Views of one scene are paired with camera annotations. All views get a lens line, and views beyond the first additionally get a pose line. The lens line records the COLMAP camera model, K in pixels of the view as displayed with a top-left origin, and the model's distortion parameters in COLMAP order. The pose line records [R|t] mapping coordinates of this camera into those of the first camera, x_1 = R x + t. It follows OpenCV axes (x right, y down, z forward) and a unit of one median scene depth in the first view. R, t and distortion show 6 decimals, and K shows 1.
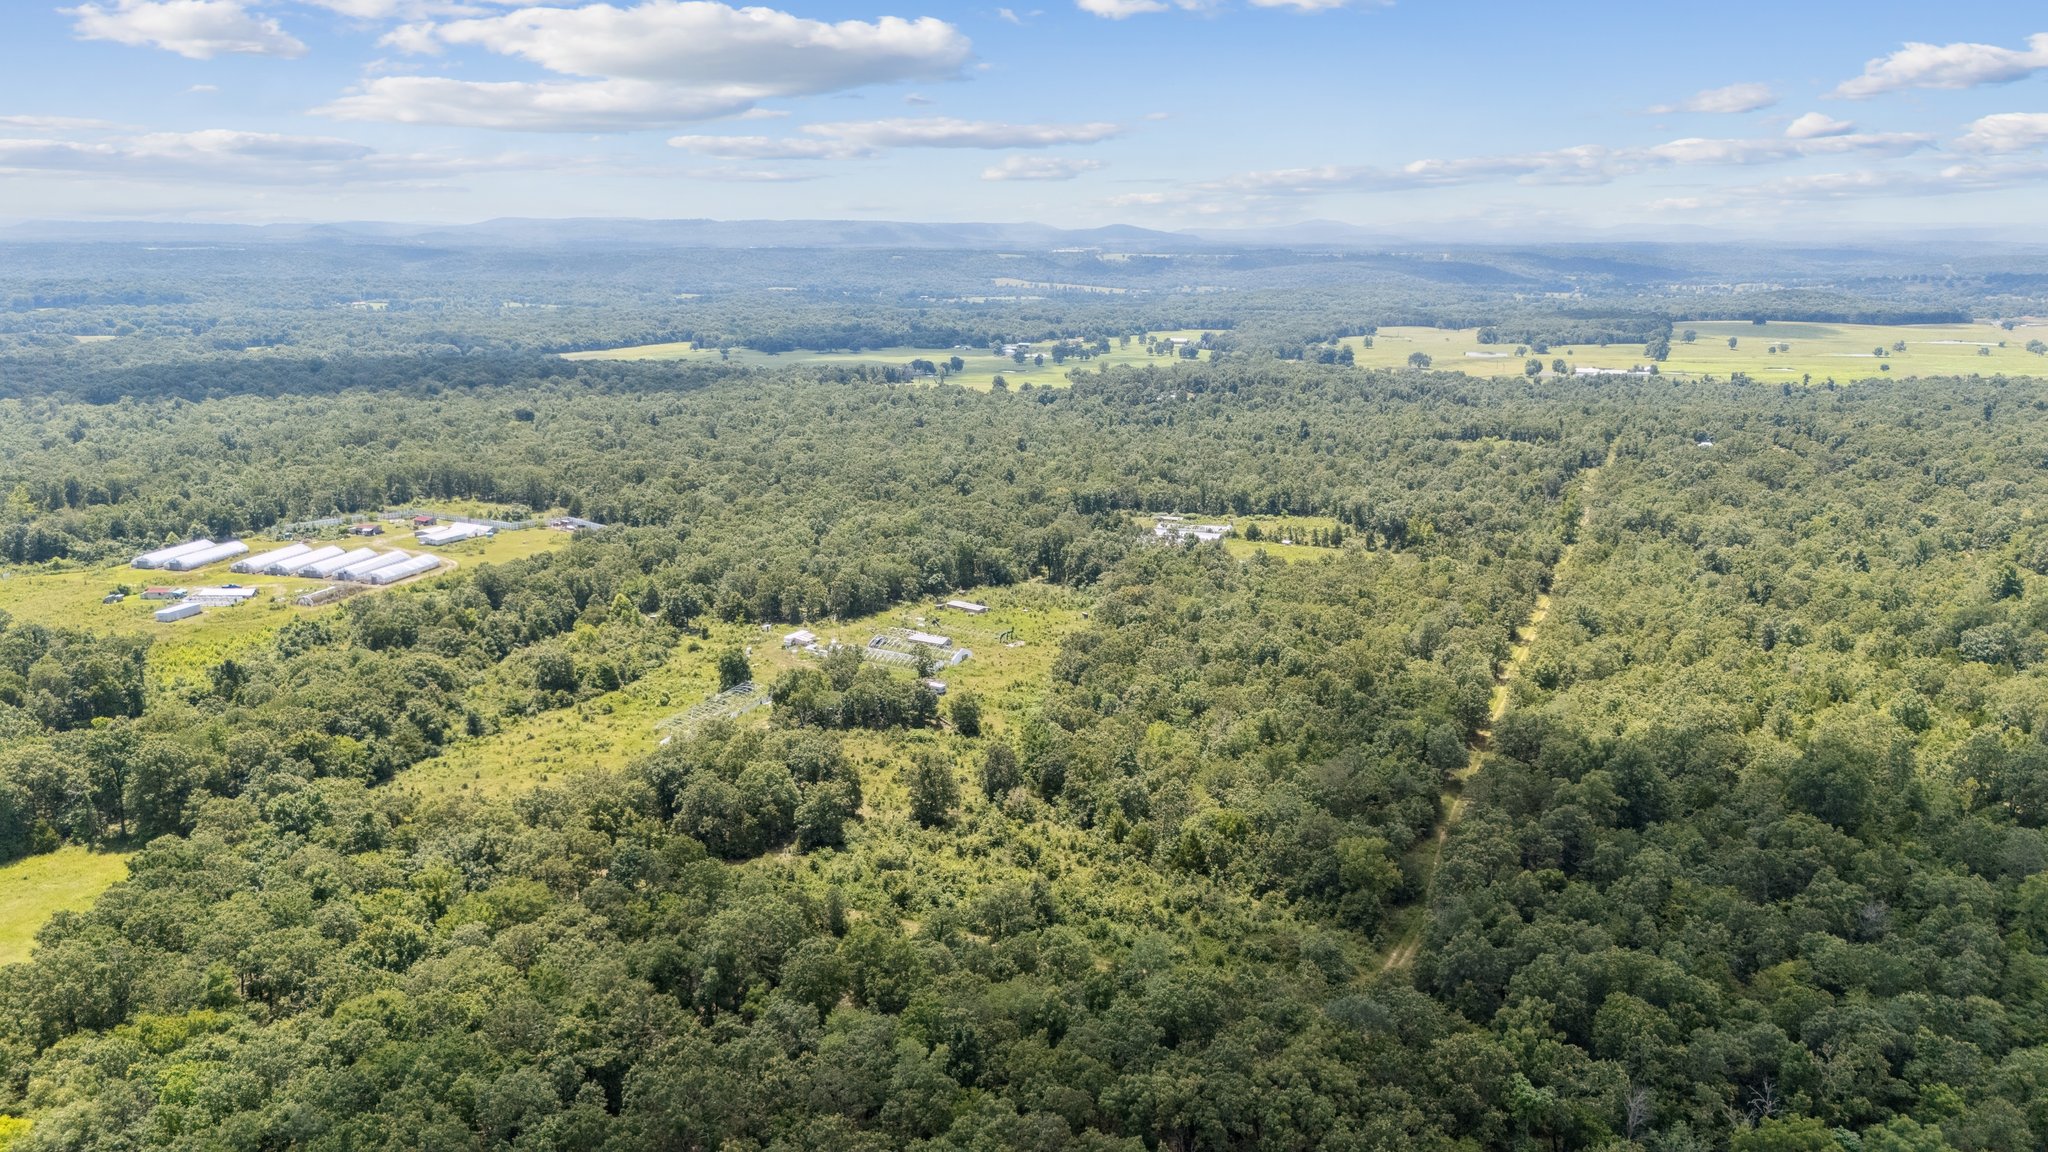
lens RADIAL K [[1538.6, 0, 1024.0], [0, 1538.6, 576.0], [0, 0, 1]] dist [0.189936, -0.484103]
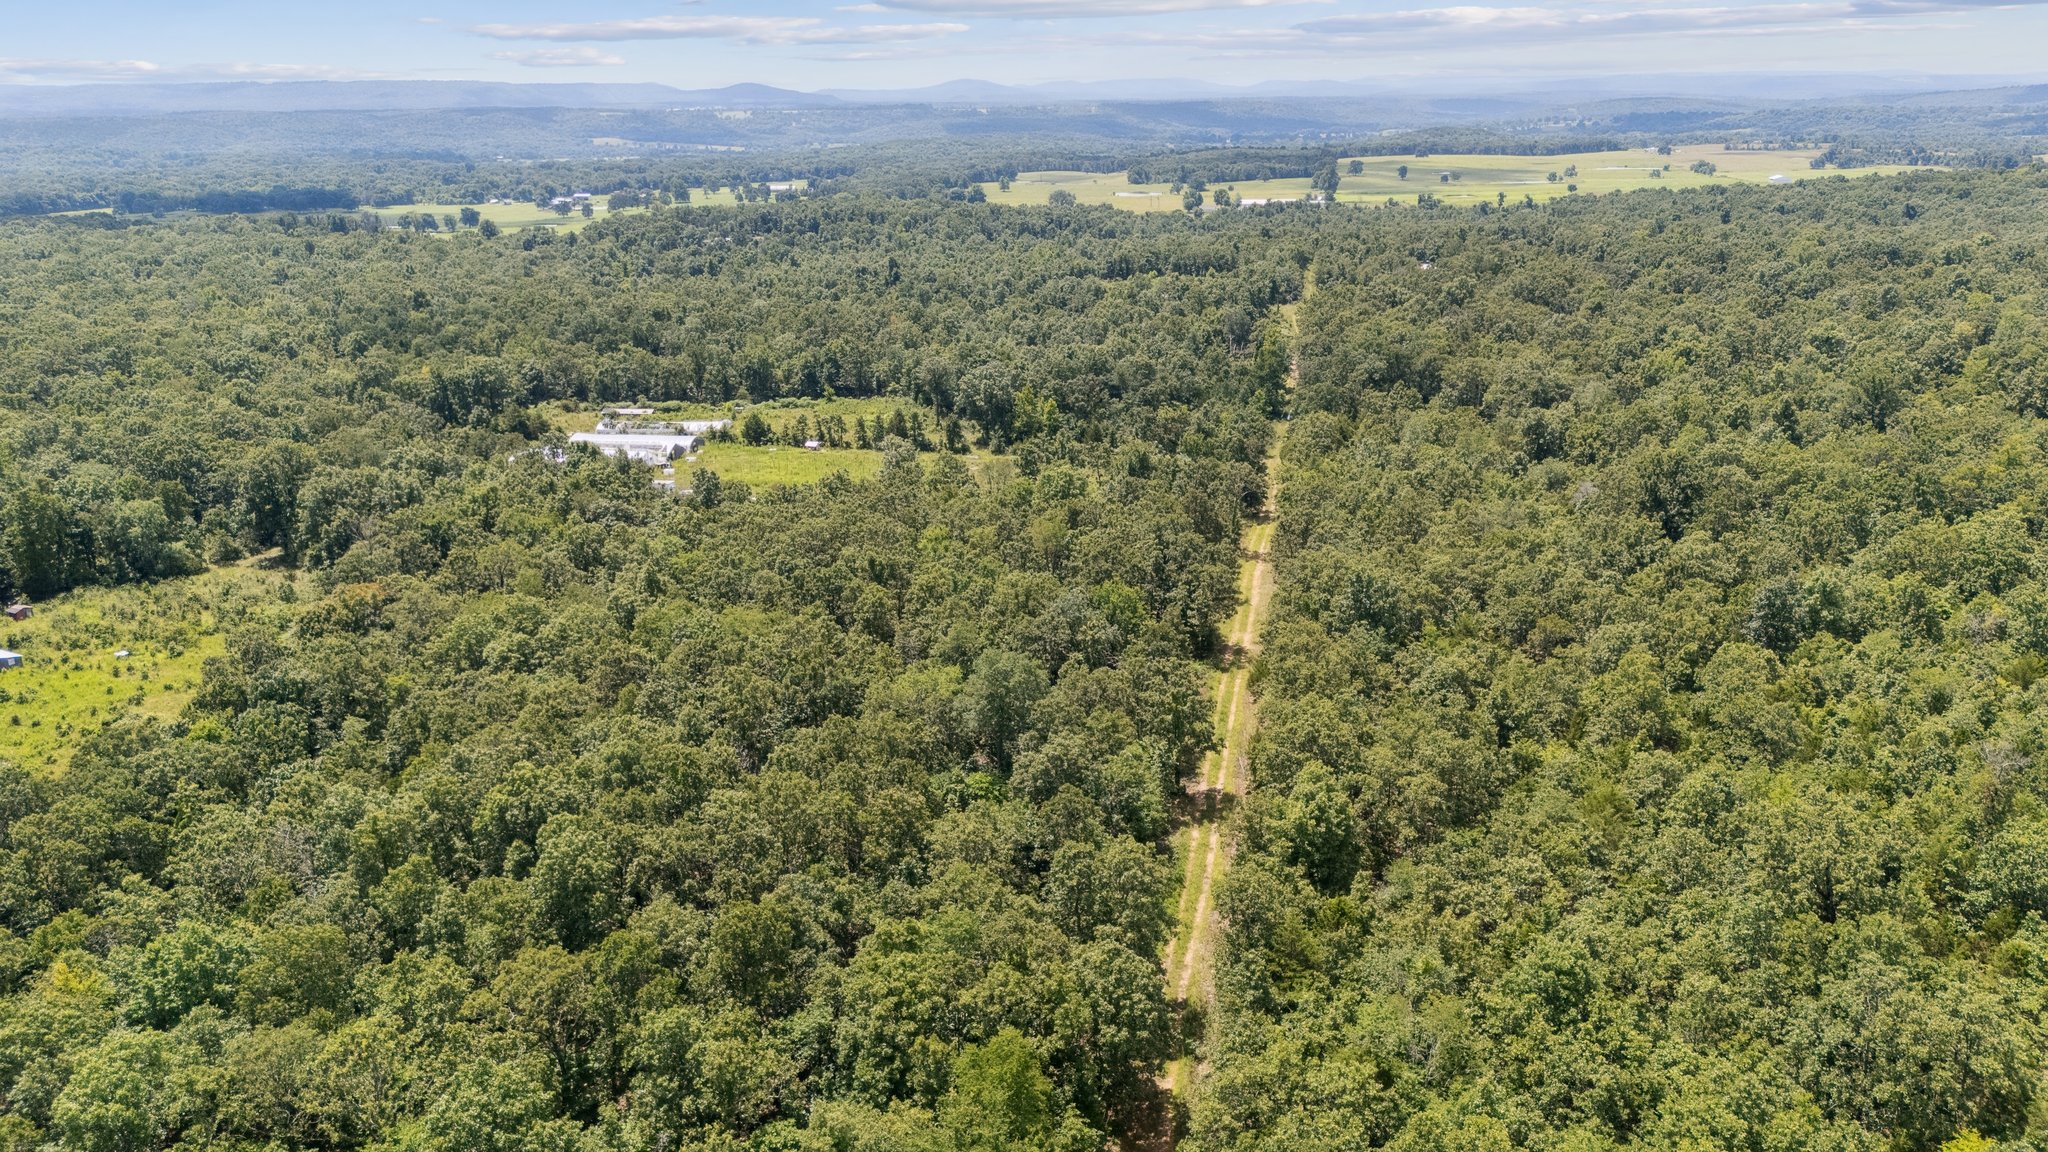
lens RADIAL K [[1538.6, 0, 1024.0], [0, 1538.6, 576.0], [0, 0, 1]] dist [0.189936, -0.484103]
pose [[0.977295, -0.079357, 0.196460, 0.117531], [0.064844, 0.994744, 0.079243, -0.012453], [-0.201716, -0.064704, 0.977304, 0.385117]]
